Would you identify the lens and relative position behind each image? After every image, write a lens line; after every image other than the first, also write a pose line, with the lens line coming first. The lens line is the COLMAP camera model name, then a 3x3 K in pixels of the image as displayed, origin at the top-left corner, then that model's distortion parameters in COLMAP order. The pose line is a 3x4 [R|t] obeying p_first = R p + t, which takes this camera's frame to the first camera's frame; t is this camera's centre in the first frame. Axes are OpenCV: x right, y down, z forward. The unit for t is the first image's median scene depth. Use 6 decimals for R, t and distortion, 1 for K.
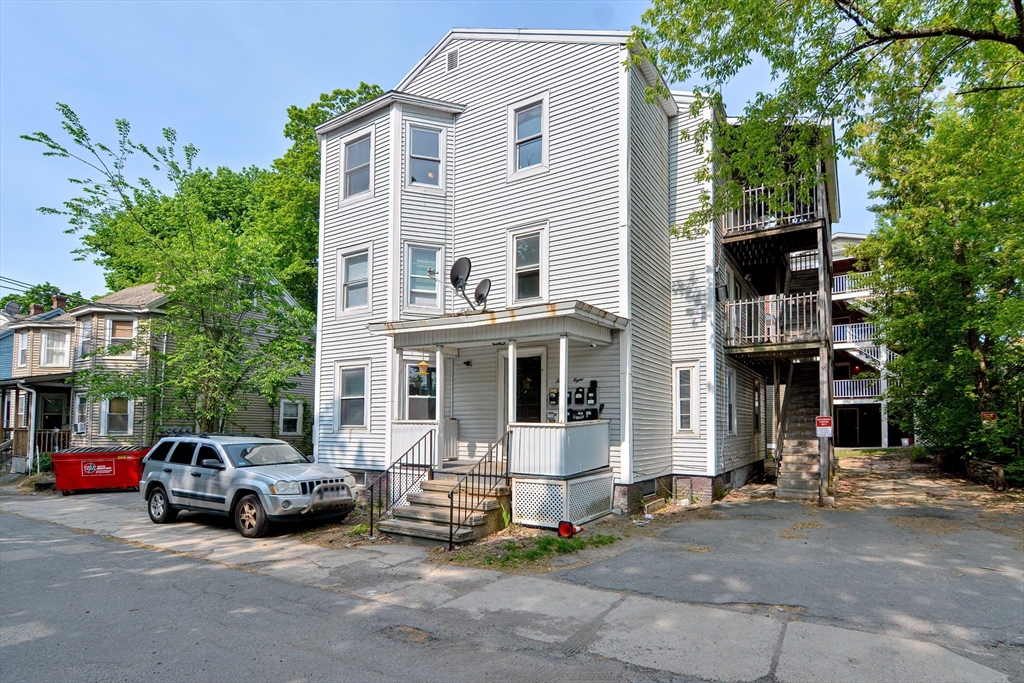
lens RADIAL K [[512.7, 0, 538.1], [0, 512.7, 387.9], [0, 0, 1]] dist [-0.001757, -0.001425]
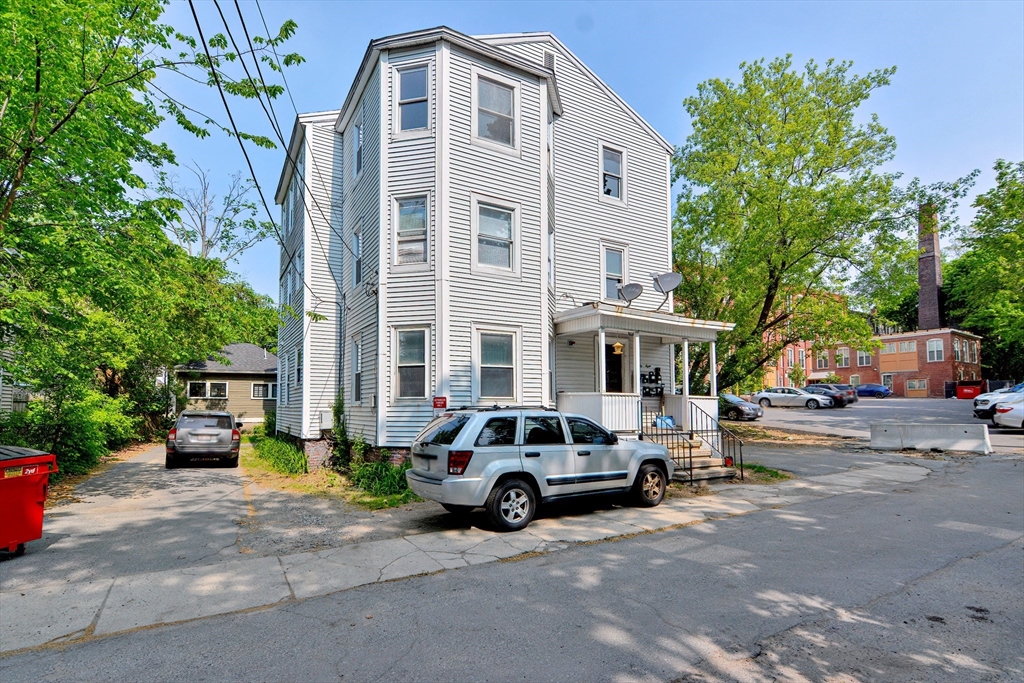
lens RADIAL K [[513.0, 0, 512.6], [0, 513.0, 355.8], [0, 0, 1]] dist [0.000435, -0.000191]
pose [[0.480742, 0.077268, 0.873451, -1.382790], [-0.068788, 0.996363, -0.050281, 0.054678], [-0.874160, -0.035911, 0.484309, 0.649576]]
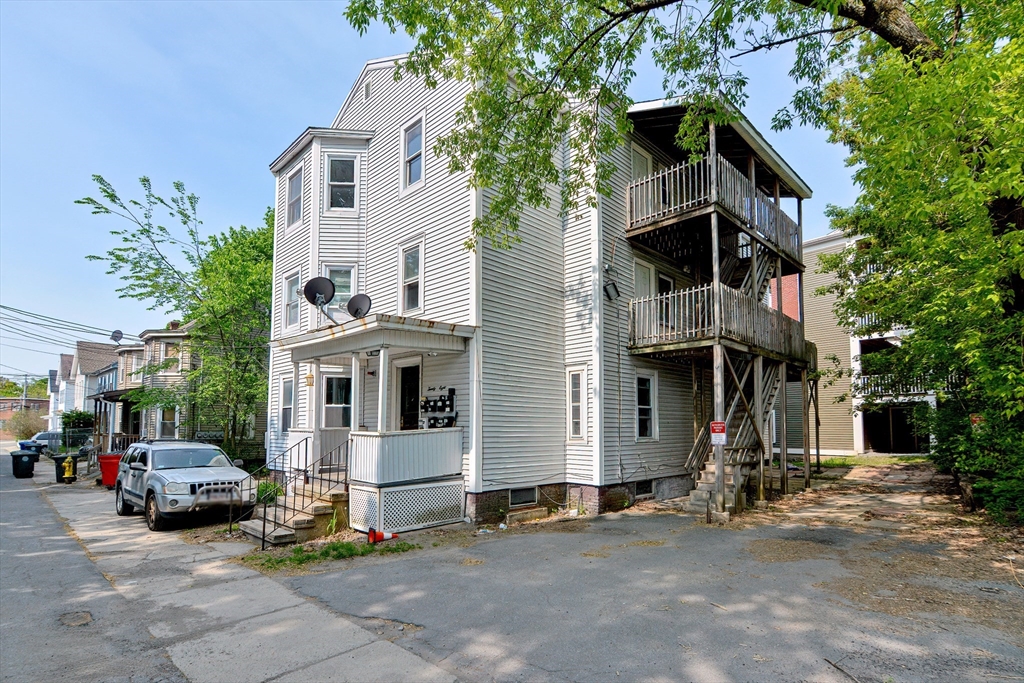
lens RADIAL K [[516.8, 0, 515.0], [0, 516.8, 379.4], [0, 0, 1]] dist [-0.003692, -0.001792]
pose [[0.971882, -0.026507, -0.233972, 0.464349], [0.022304, 0.999539, -0.020595, -0.008522], [0.234410, 0.014798, 0.972025, 0.041857]]
